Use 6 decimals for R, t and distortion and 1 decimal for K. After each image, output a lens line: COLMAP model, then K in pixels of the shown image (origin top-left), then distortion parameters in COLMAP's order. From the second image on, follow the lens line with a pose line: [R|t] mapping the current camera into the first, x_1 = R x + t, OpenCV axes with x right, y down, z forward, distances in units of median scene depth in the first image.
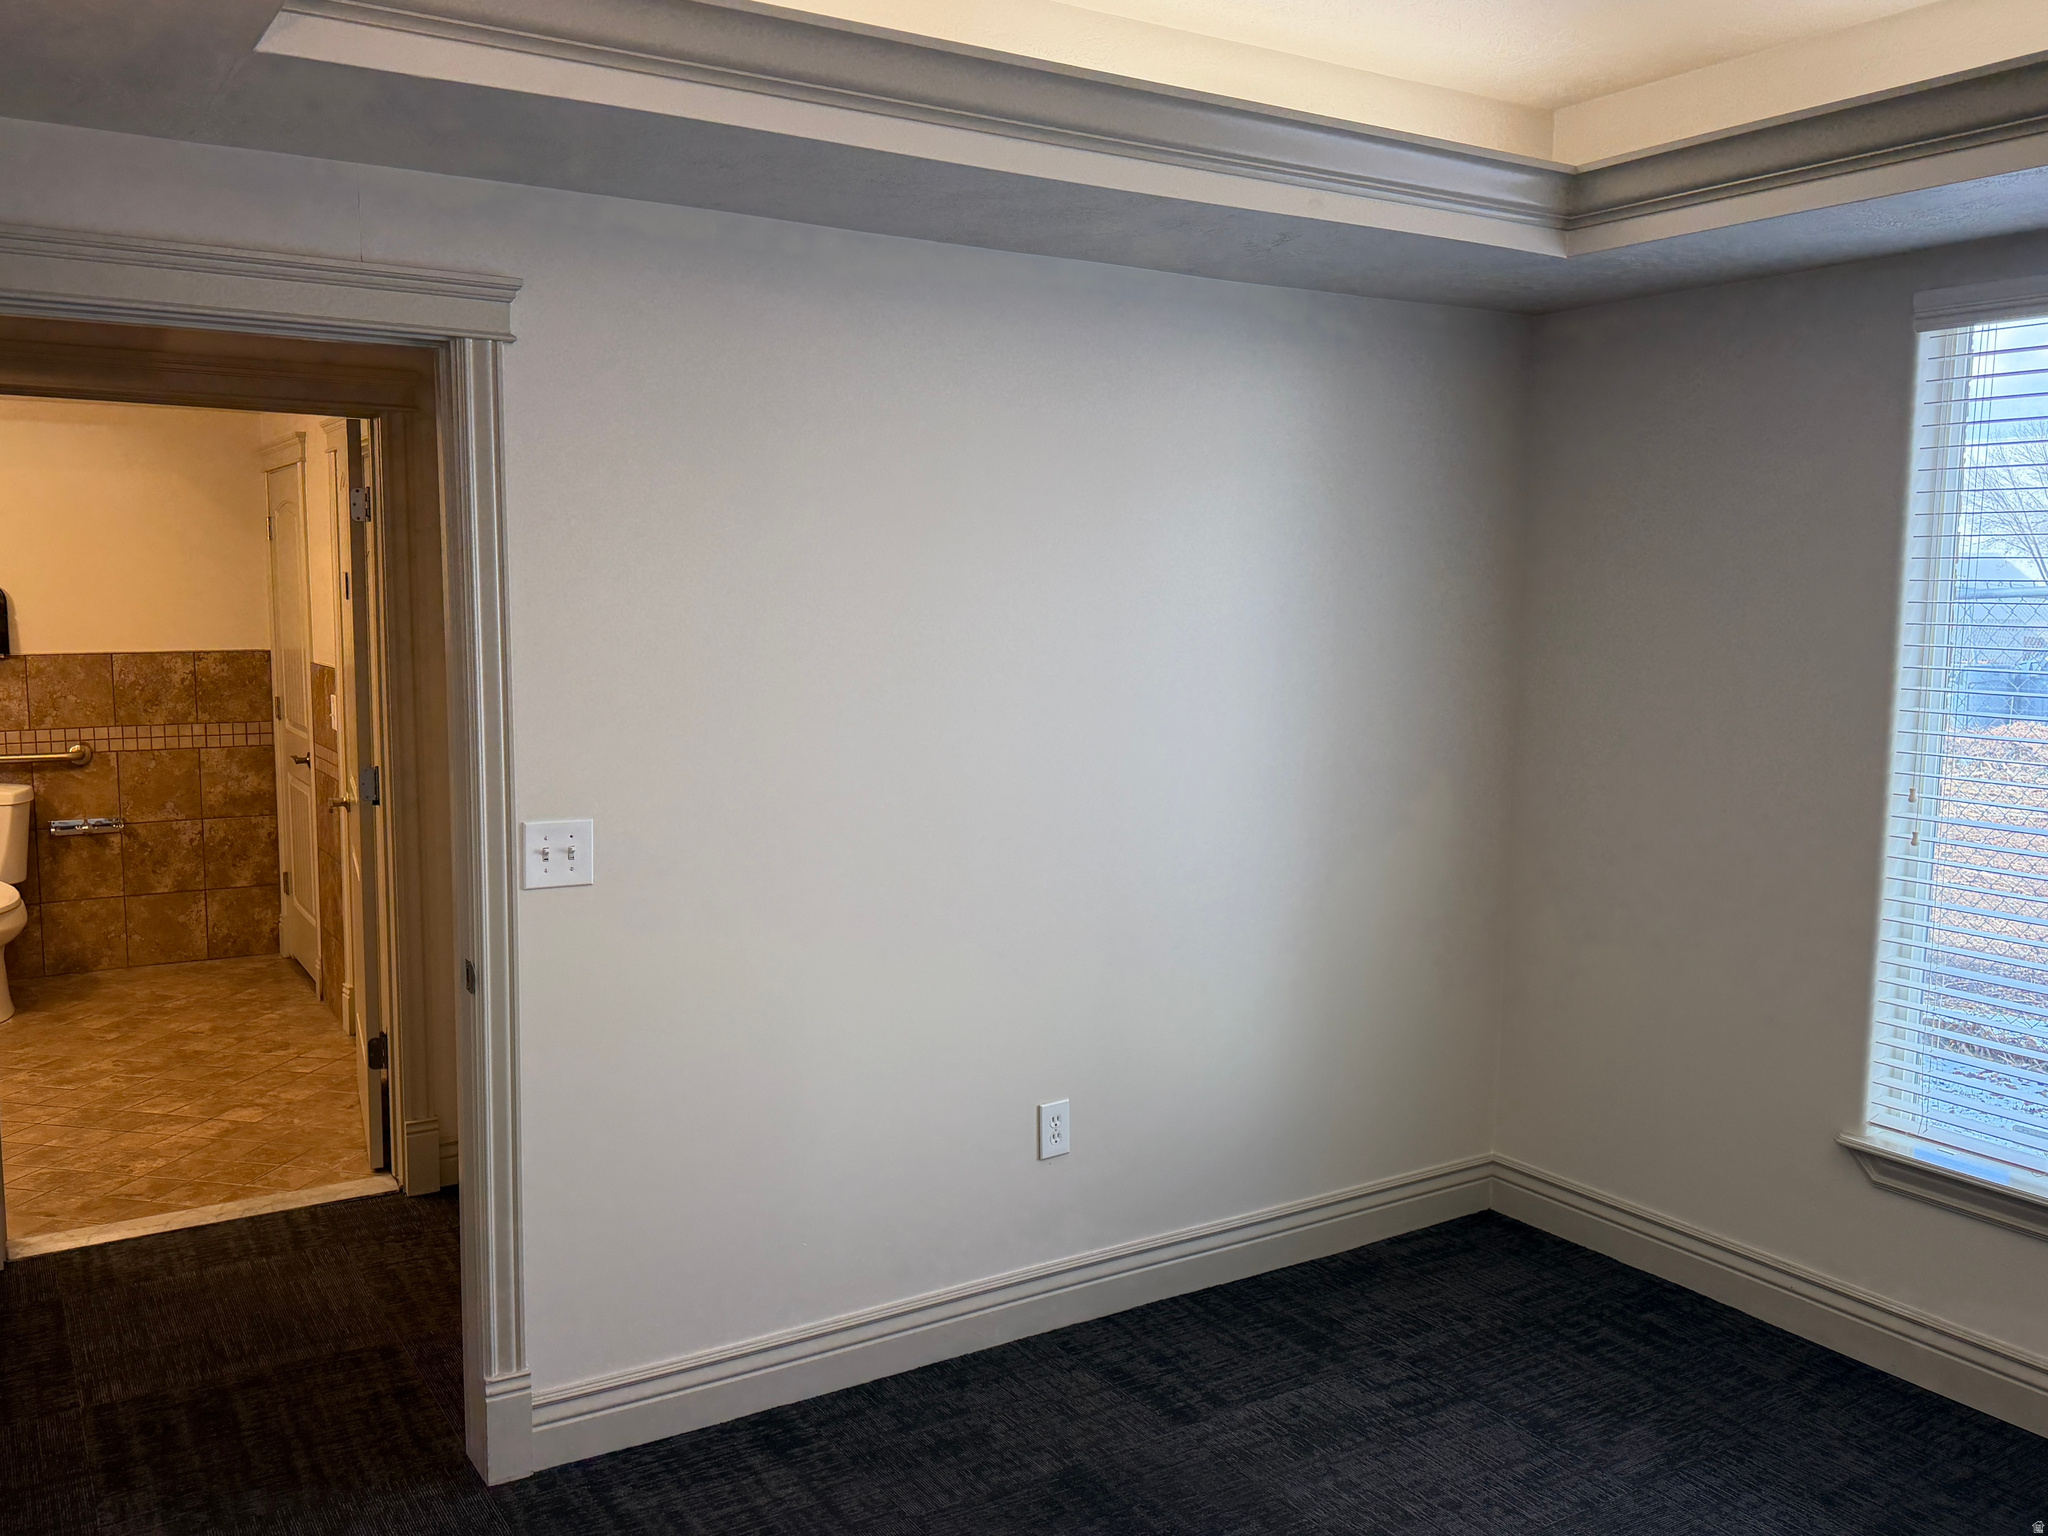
lens RADIAL K [[1609.1, 0, 986.1], [0, 1609.1, 768.9], [0, 0, 1]] dist [0.055849, -0.073547]
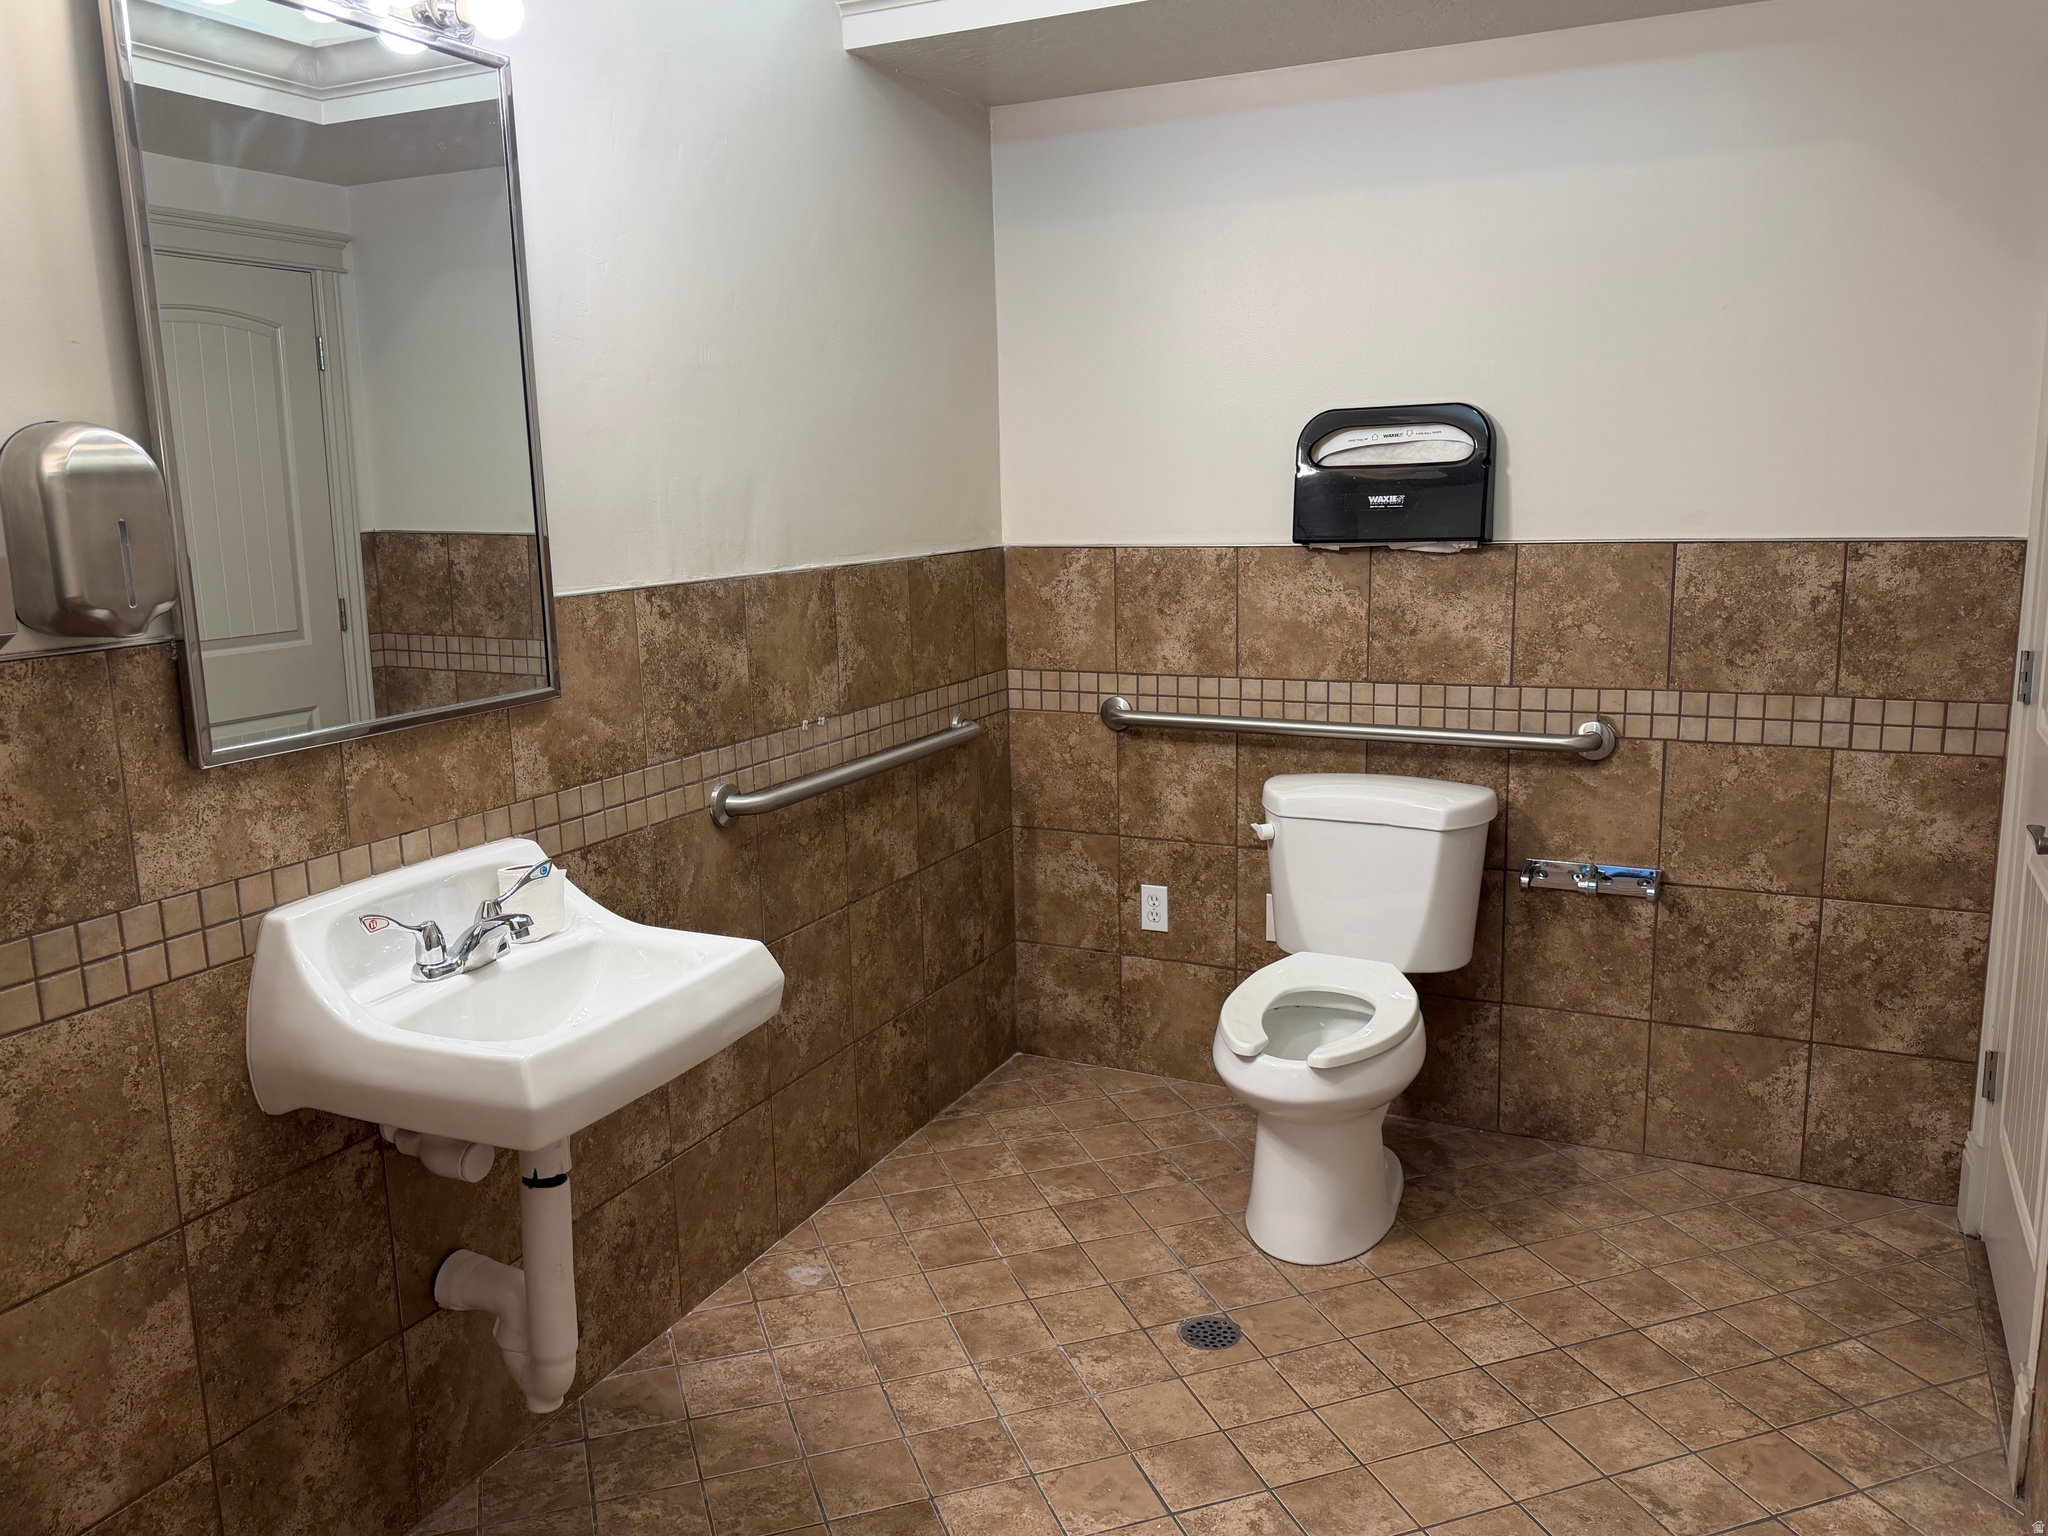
lens RADIAL K [[1609.1, 0, 986.1], [0, 1609.1, 768.9], [0, 0, 1]] dist [0.055849, -0.073547]
pose [[0.530692, 0.135445, -0.836673, -0.224795], [-0.071563, 0.990784, 0.115002, -0.043723], [0.844539, -0.001156, 0.535494, 0.549876]]
